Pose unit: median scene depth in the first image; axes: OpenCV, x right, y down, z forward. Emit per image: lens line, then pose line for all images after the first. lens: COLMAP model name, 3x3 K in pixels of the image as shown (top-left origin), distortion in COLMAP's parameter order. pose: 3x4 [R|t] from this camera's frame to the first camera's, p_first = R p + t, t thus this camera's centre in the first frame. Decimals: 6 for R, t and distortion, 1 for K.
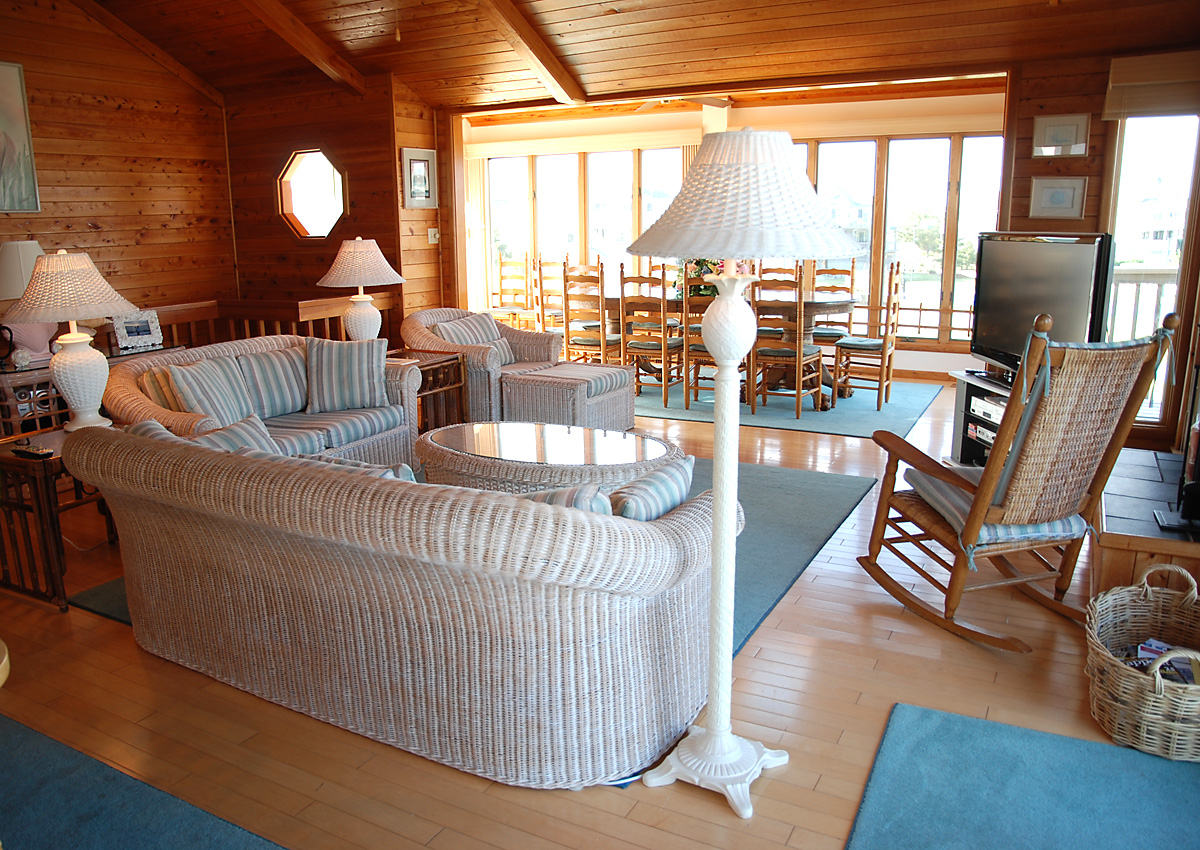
lens RADIAL K [[932.1, 0, 600.0], [0, 932.1, 425.0], [0, 0, 1]] dist [0.006803, 0.001248]
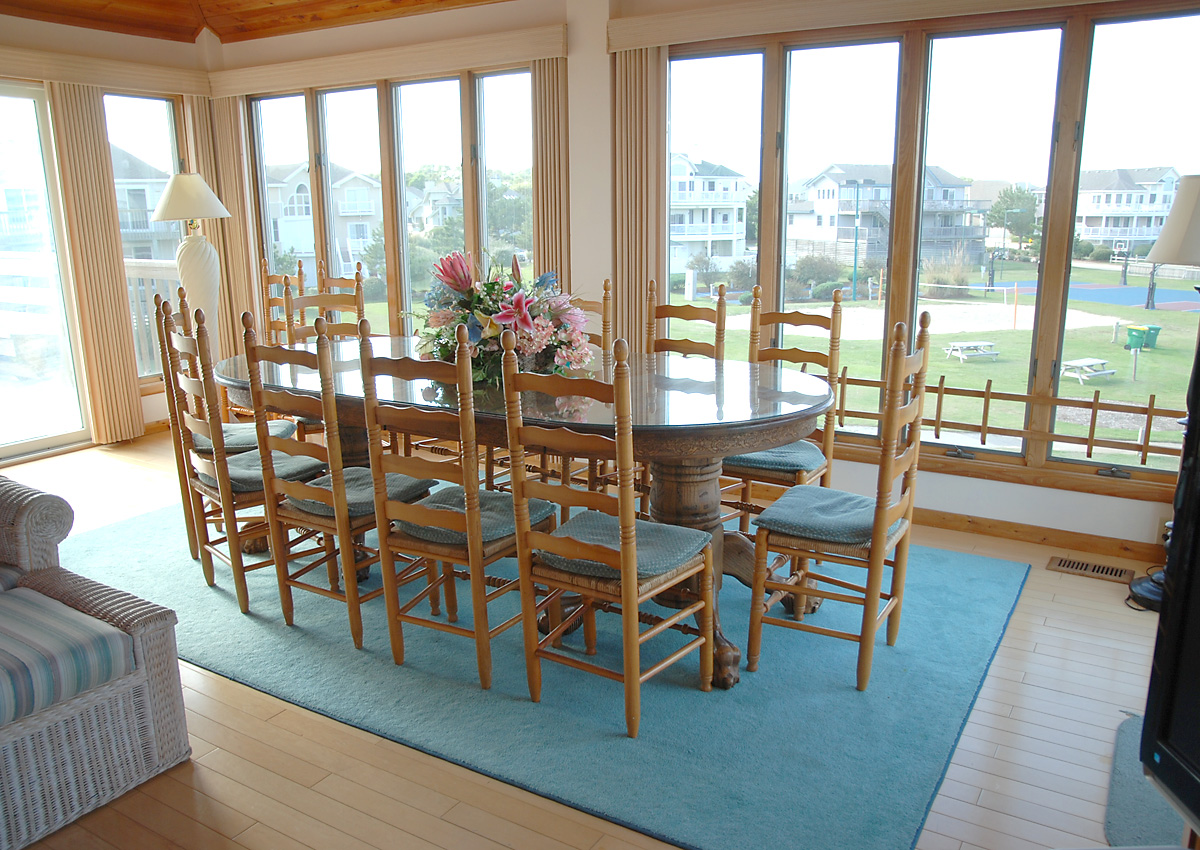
lens RADIAL K [[932.1, 0, 600.0], [0, 932.1, 425.0], [0, 0, 1]] dist [0.006803, 0.001248]
pose [[0.996343, 0.028435, -0.080573, 0.182782], [-0.026472, 0.999329, 0.025329, -0.115277], [0.081239, -0.023103, 0.996427, 0.501257]]
